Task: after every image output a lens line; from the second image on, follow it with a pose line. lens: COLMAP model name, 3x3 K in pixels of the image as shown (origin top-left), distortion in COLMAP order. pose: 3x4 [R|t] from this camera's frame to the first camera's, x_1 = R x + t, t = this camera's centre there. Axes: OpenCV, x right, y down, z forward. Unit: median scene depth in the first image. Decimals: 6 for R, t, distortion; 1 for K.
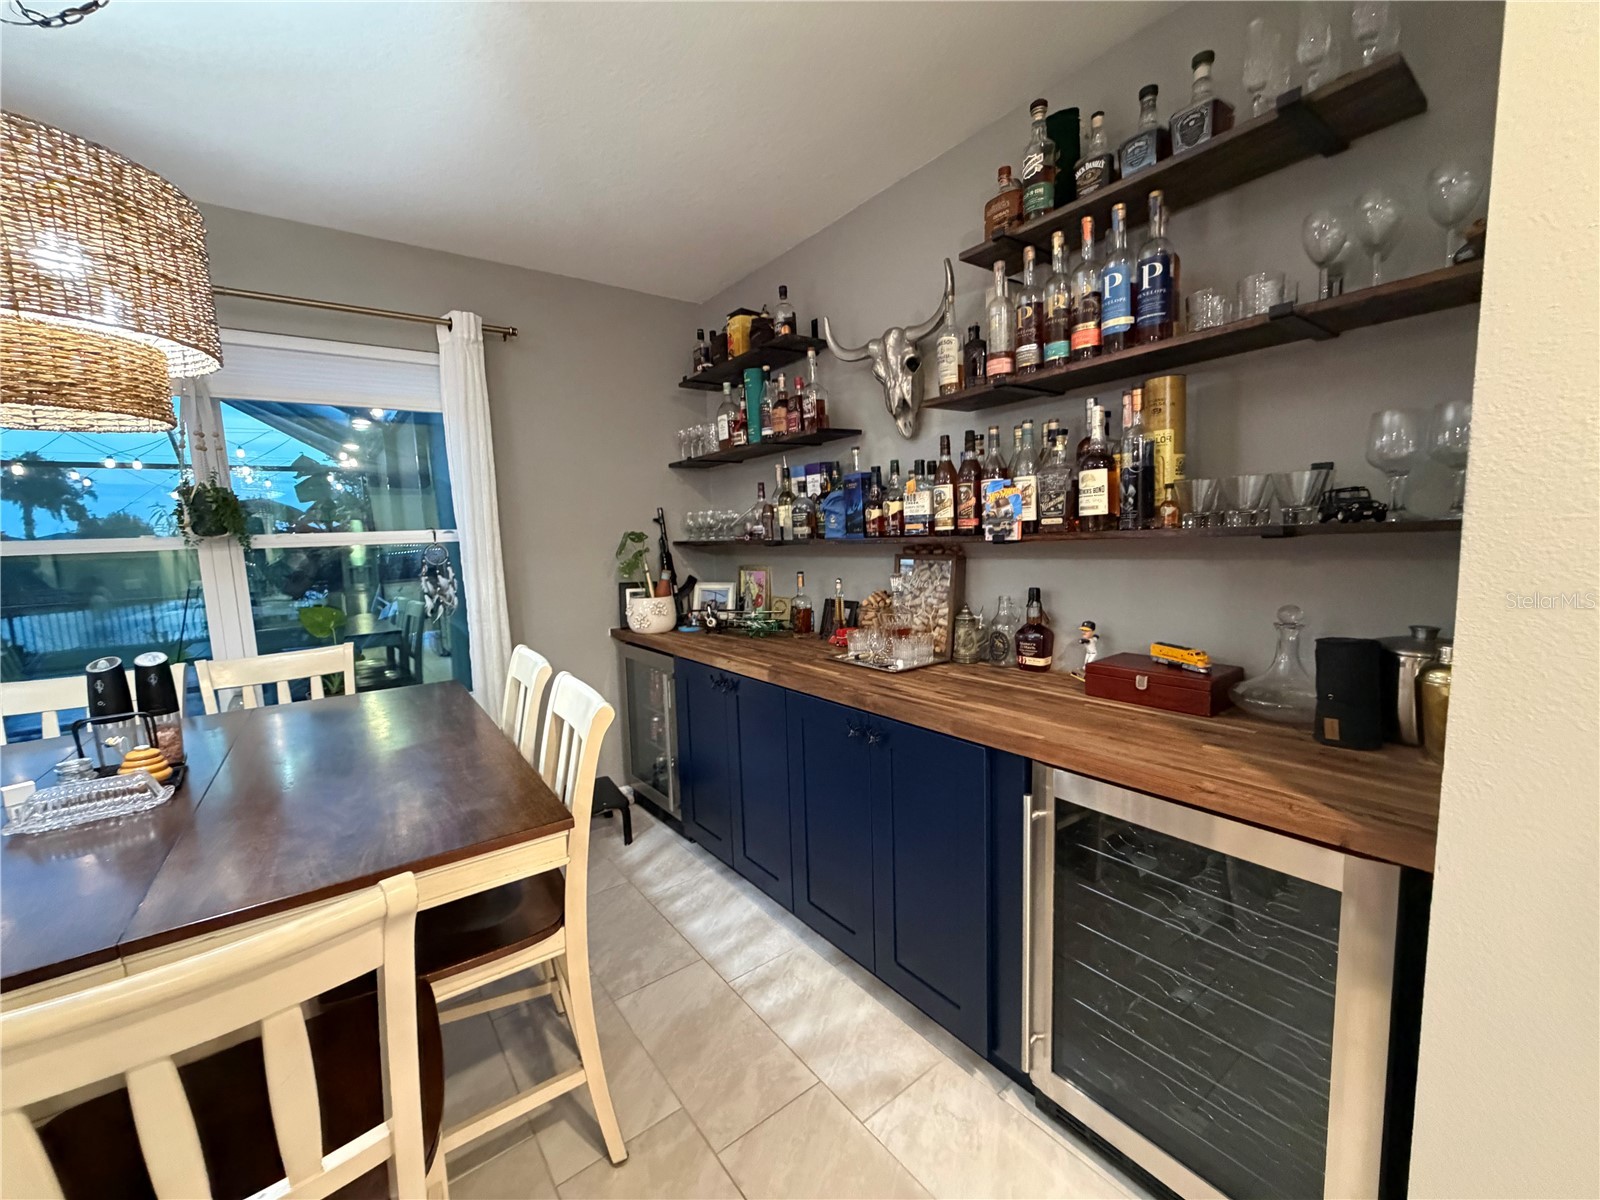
lens RADIAL K [[640.3, 0, 805.0], [0, 640.3, 601.0], [0, 0, 1]] dist [0.000304, -0.020144]
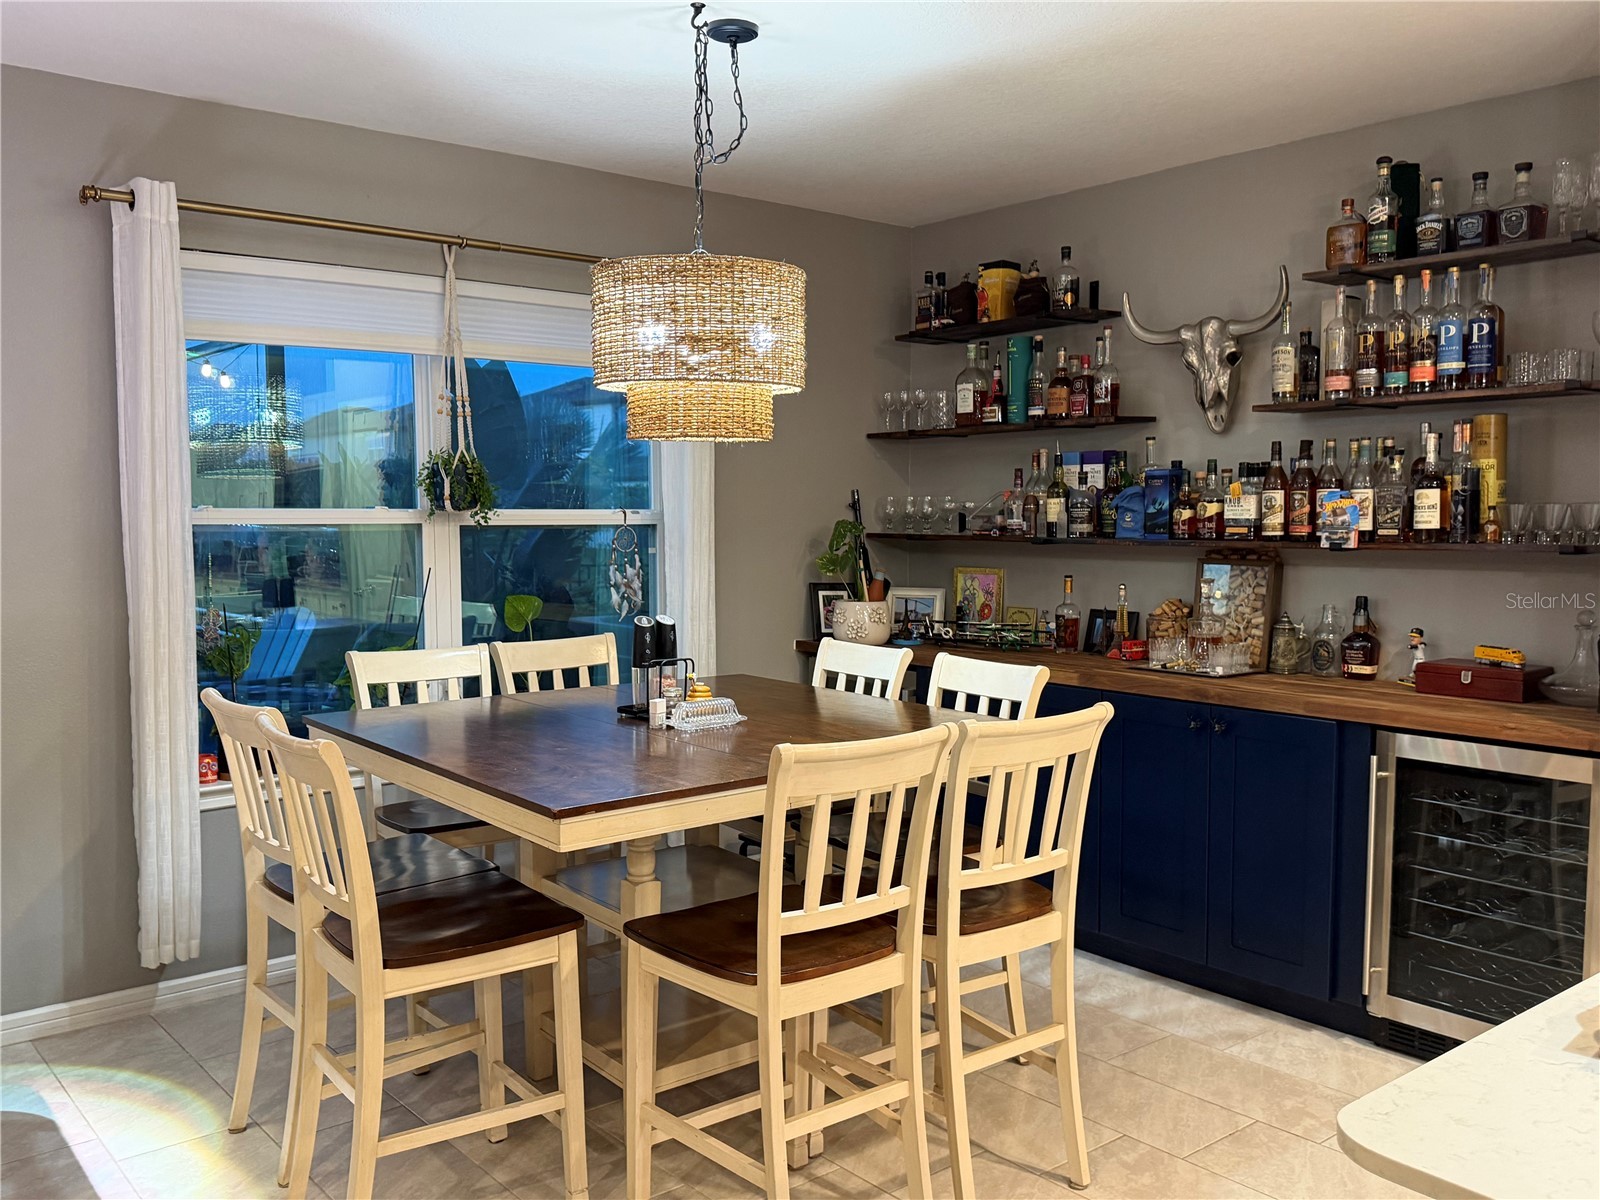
lens RADIAL K [[1322.2, 0, 797.7], [0, 1322.2, 605.1], [0, 0, 1]] dist [0.062933, -0.191915]
pose [[0.999132, 0.037163, 0.018832, -0.577770], [-0.036401, 0.998564, -0.039313, 0.110164], [-0.020266, 0.038594, 0.999049, -1.088041]]
